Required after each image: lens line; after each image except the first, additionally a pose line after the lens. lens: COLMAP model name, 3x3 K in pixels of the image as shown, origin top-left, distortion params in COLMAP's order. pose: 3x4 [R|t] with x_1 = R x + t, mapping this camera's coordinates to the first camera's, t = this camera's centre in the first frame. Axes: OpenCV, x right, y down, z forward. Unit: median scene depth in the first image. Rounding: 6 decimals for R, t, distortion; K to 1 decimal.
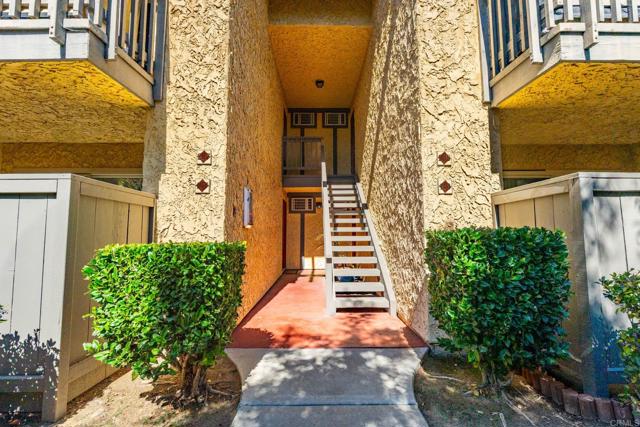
lens RADIAL K [[280.6, 0, 320.1], [0, 280.6, 212.8], [0, 0, 1]] dist [-0.002863, -0.000272]
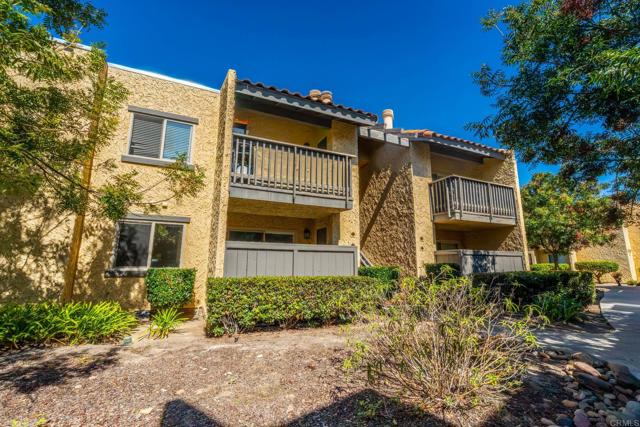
lens RADIAL K [[280.6, 0, 320.4], [0, 280.6, 213.2], [0, 0, 1]] dist [-0.002863, -0.000272]
pose [[0.914624, 0.085027, 0.395263, -1.753934], [-0.044529, 0.992873, -0.110543, -0.086431], [-0.401846, 0.083505, 0.911892, -1.314326]]
